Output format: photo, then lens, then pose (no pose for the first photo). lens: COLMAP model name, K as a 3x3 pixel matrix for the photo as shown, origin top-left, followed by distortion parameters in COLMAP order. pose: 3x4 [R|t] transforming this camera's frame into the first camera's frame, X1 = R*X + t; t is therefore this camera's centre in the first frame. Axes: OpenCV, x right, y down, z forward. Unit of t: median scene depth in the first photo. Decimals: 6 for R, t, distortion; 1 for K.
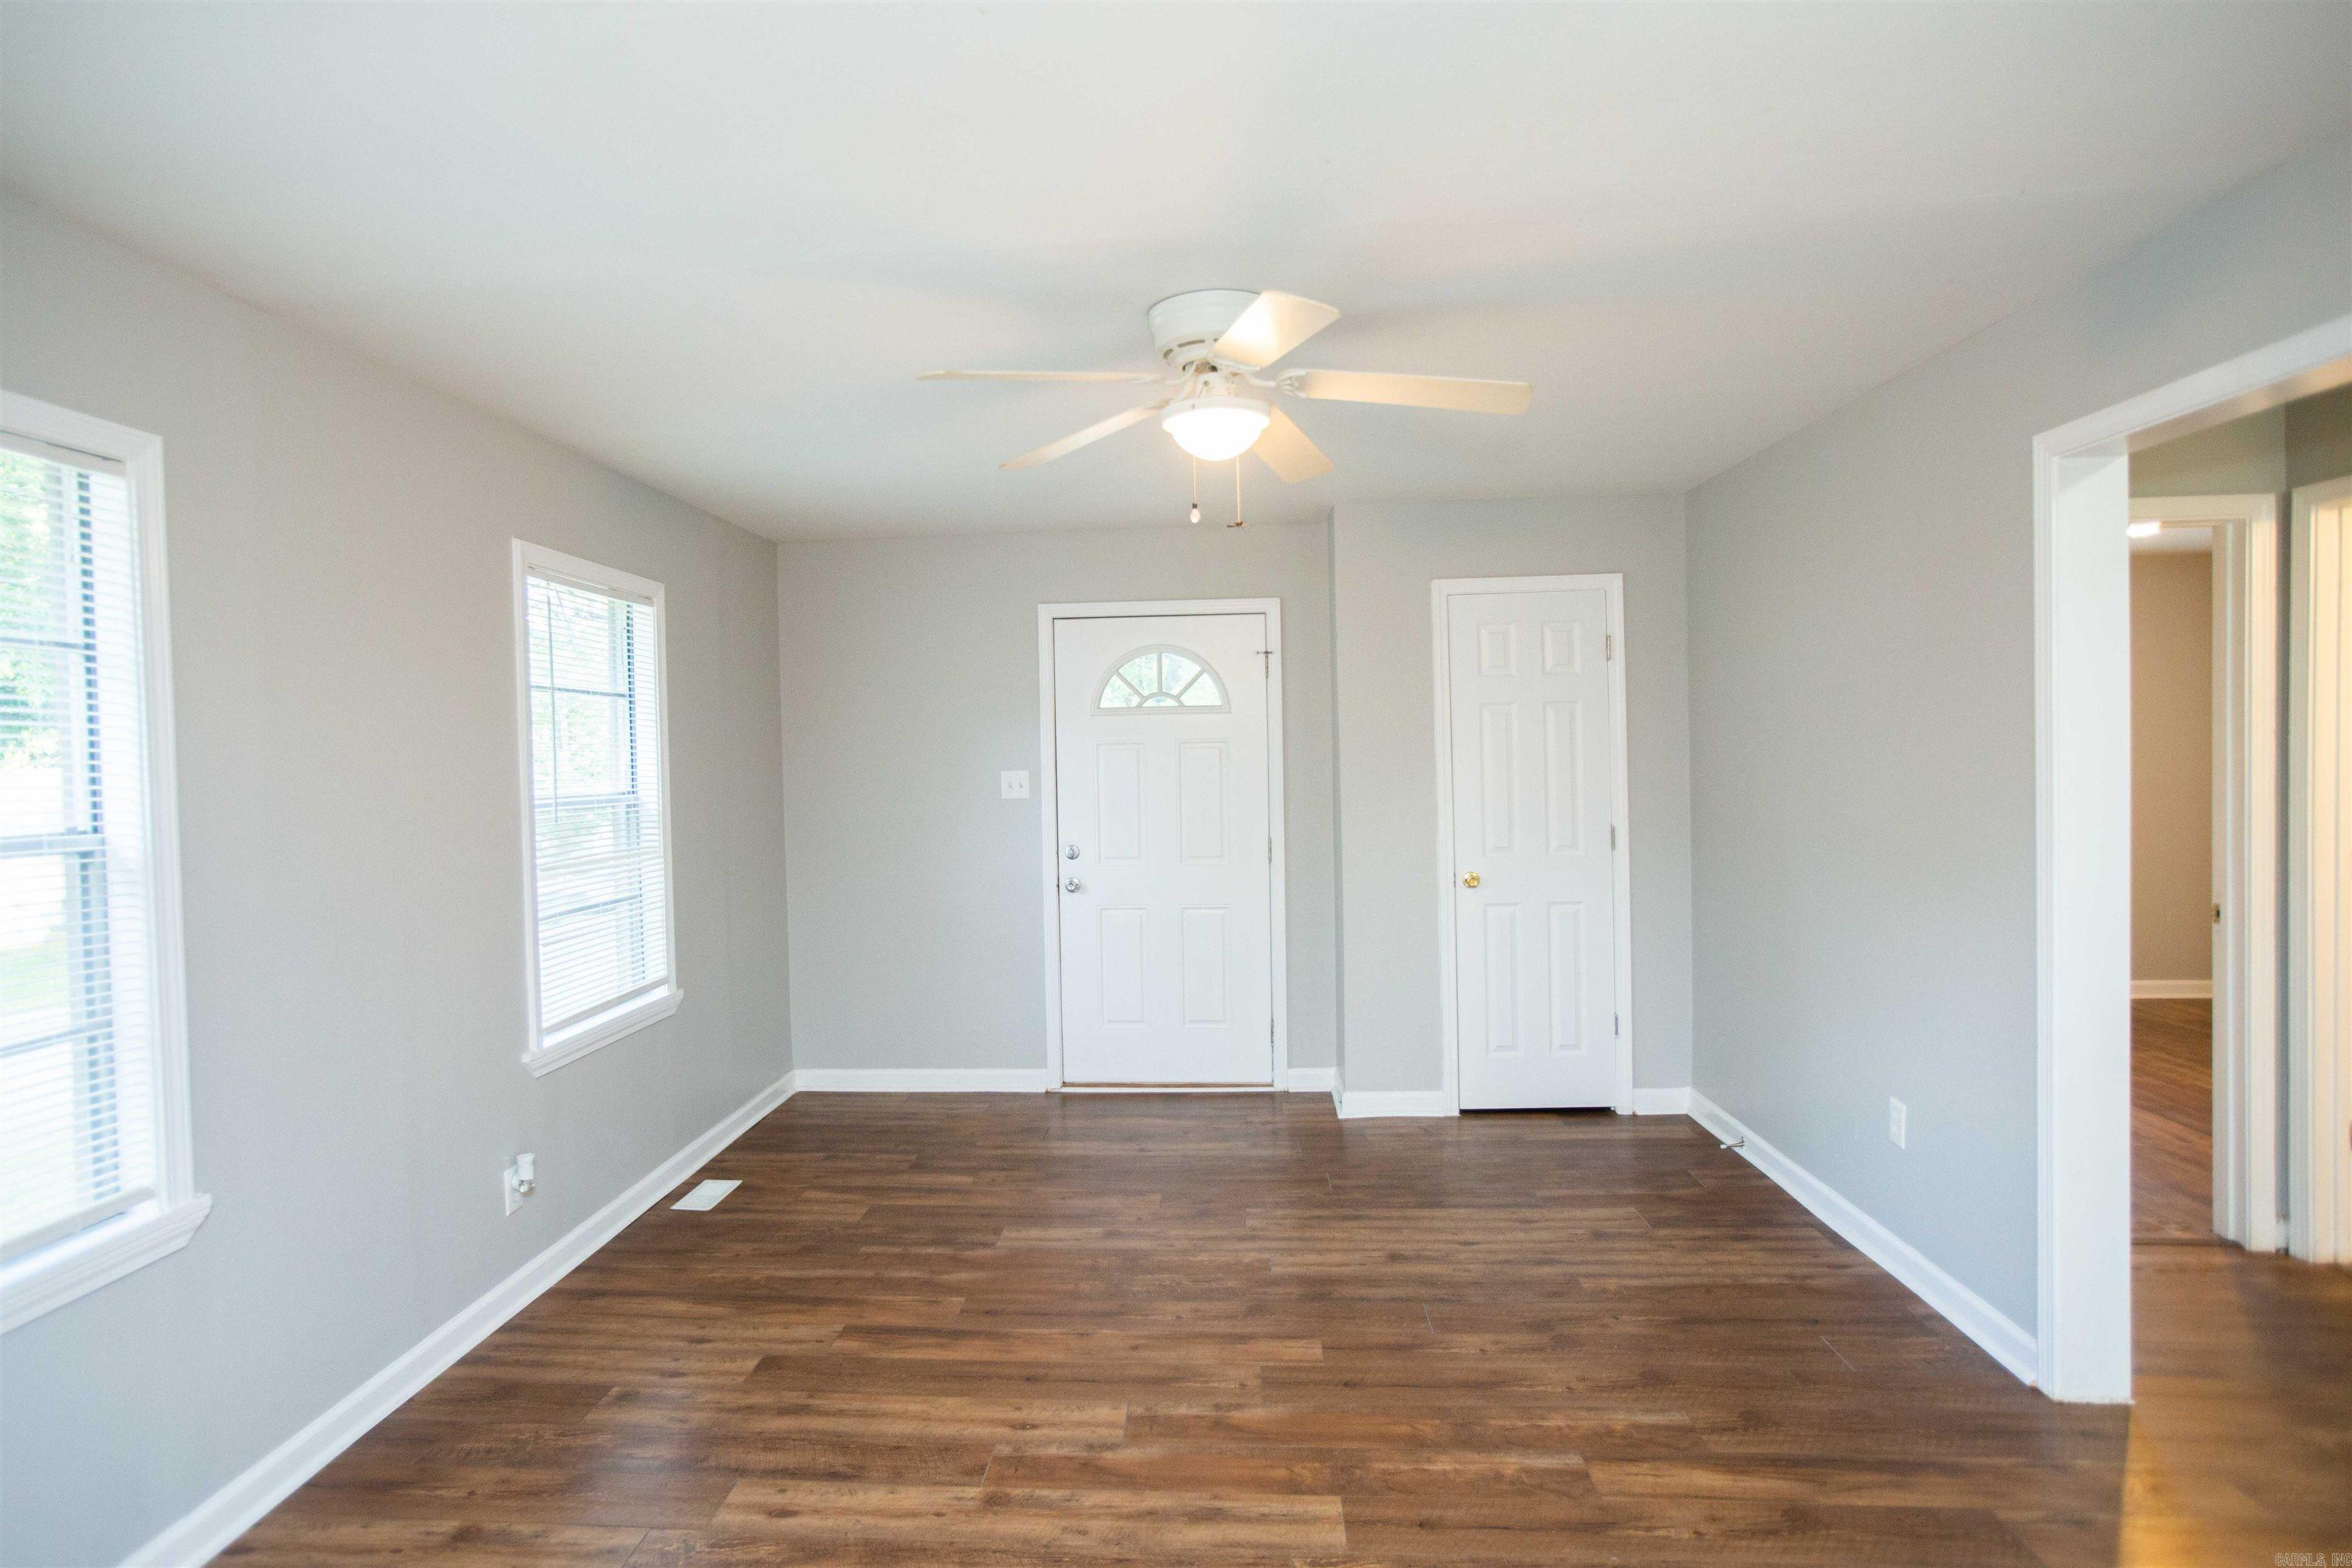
lens RADIAL K [[1312.2, 0, 1134.2], [0, 1312.2, 778.5], [0, 0, 1]] dist [-0.071143, 0.054197]
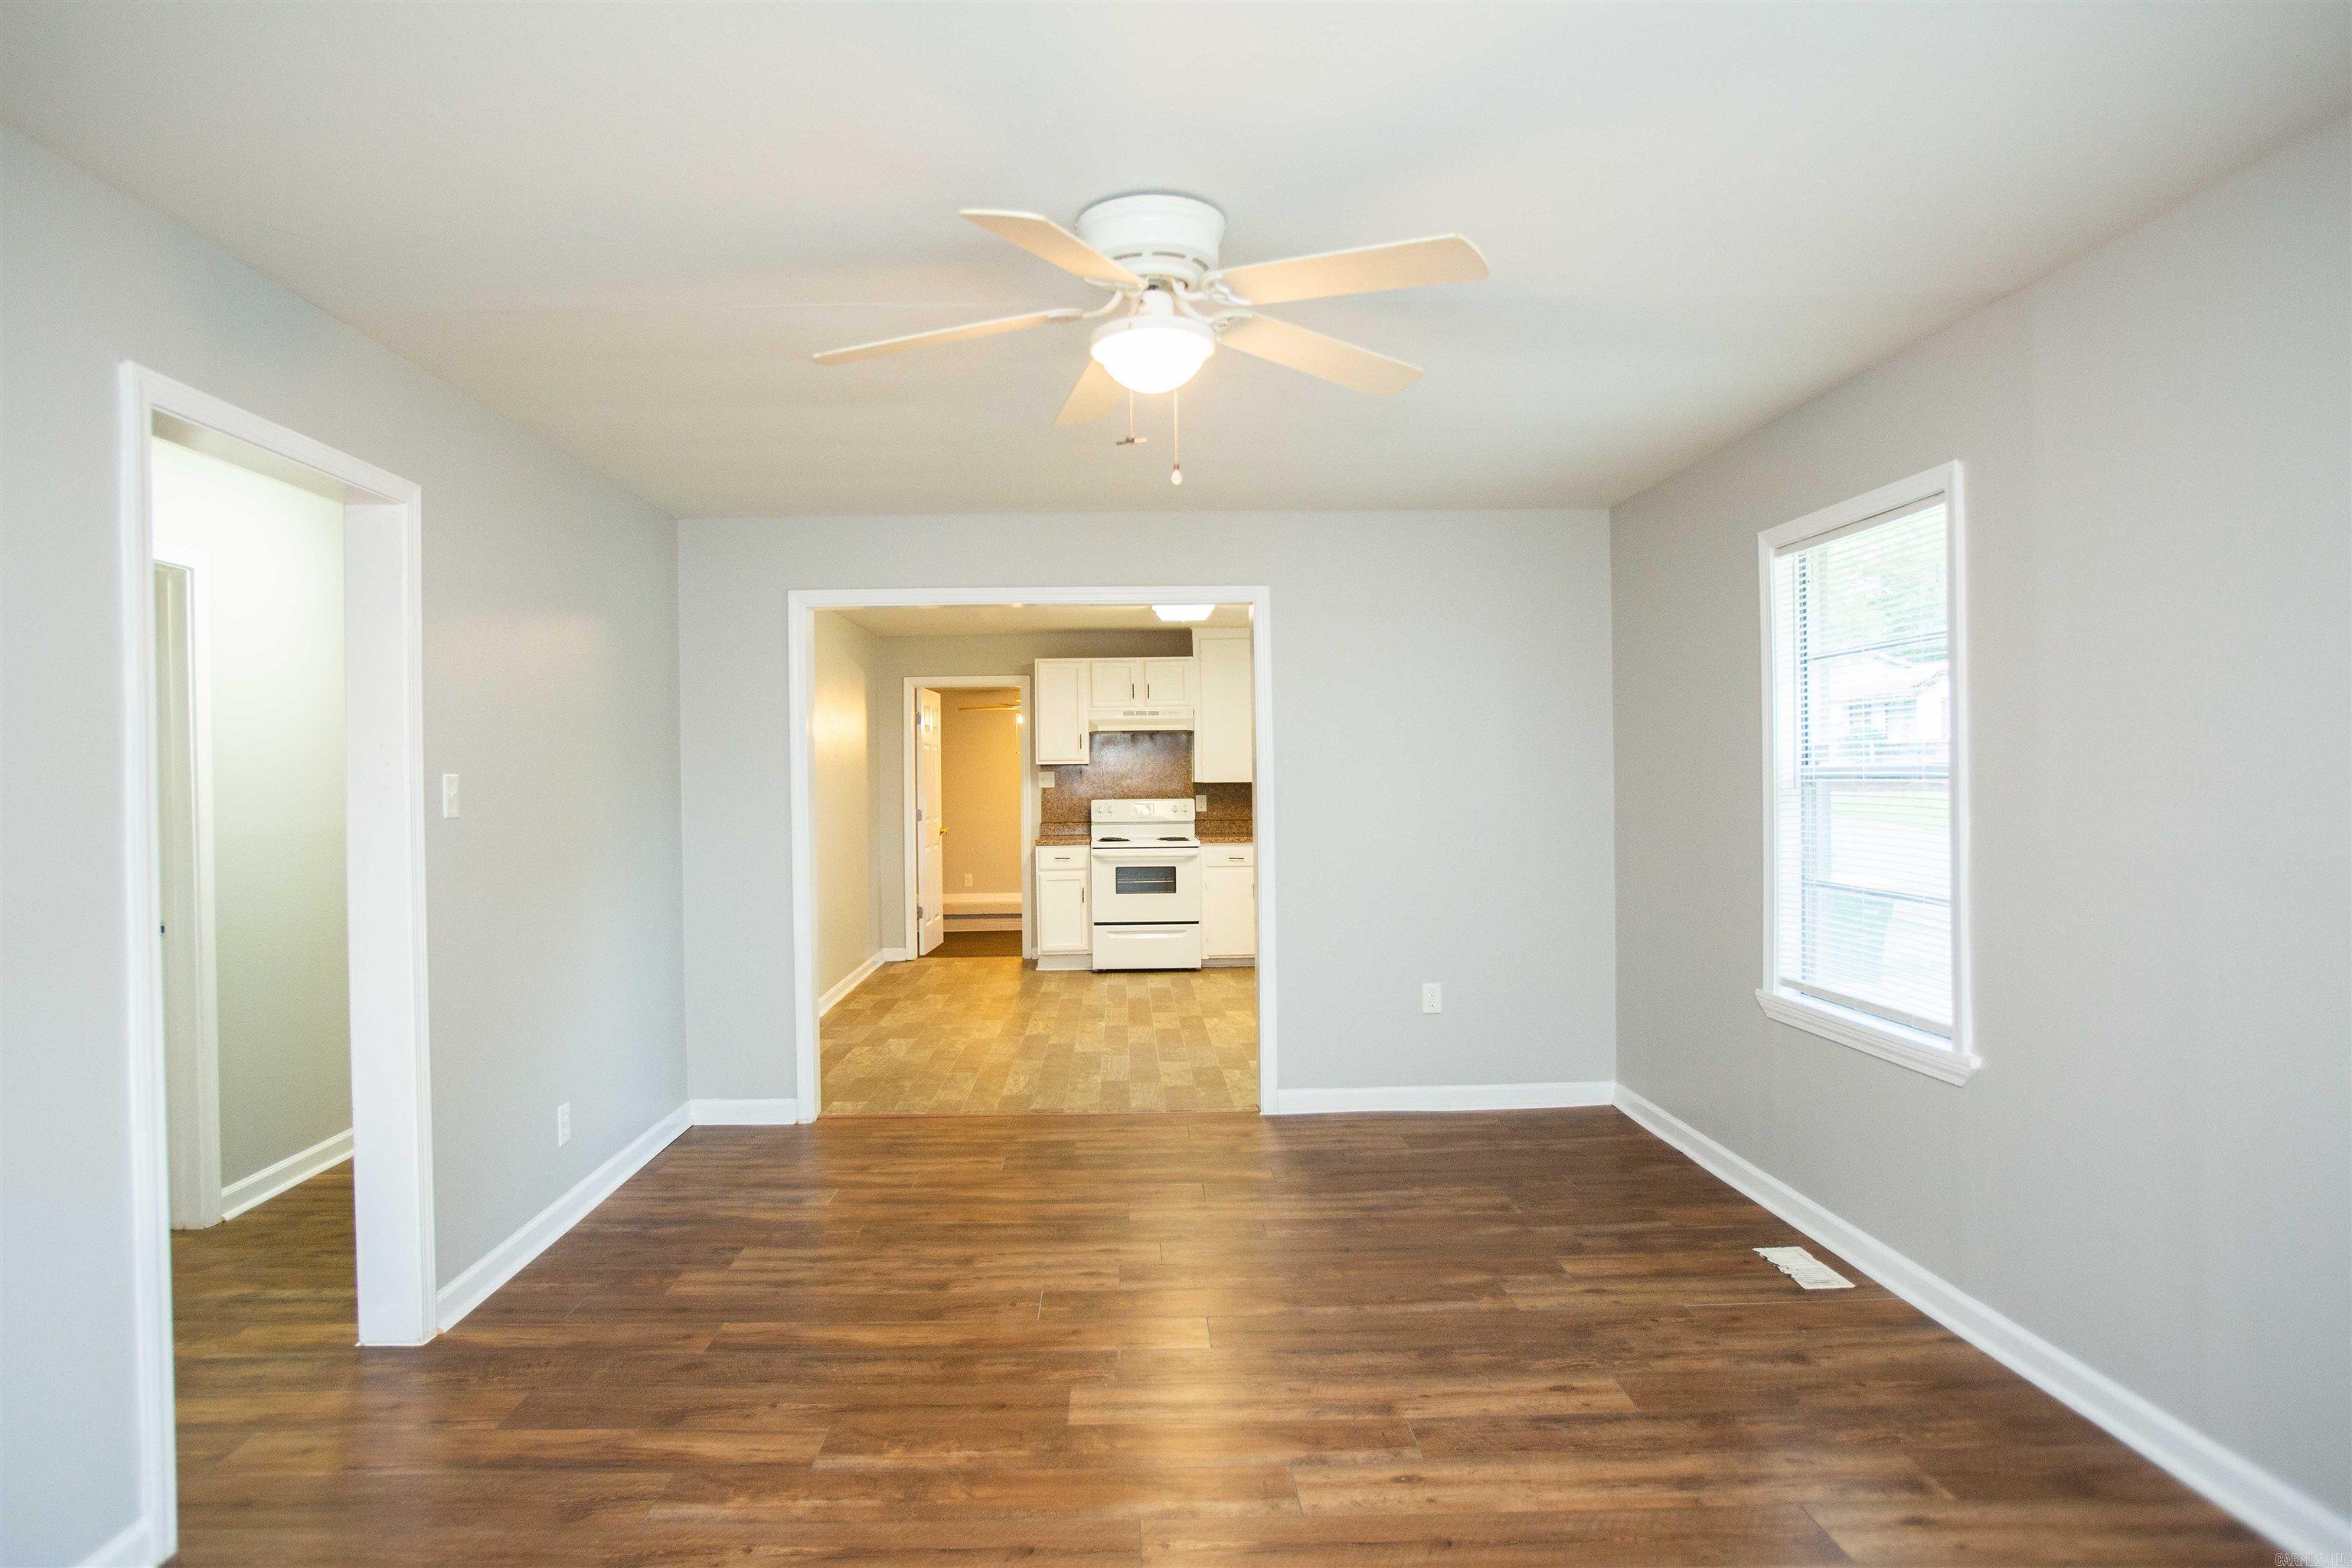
lens RADIAL K [[1312.2, 0, 1134.2], [0, 1312.2, 778.5], [0, 0, 1]] dist [-0.071143, 0.054197]
pose [[-0.995089, 0.038299, -0.091272, 0.173591], [0.036140, 0.999029, 0.025197, -0.007090], [0.092148, 0.021774, -0.995507, 1.965286]]
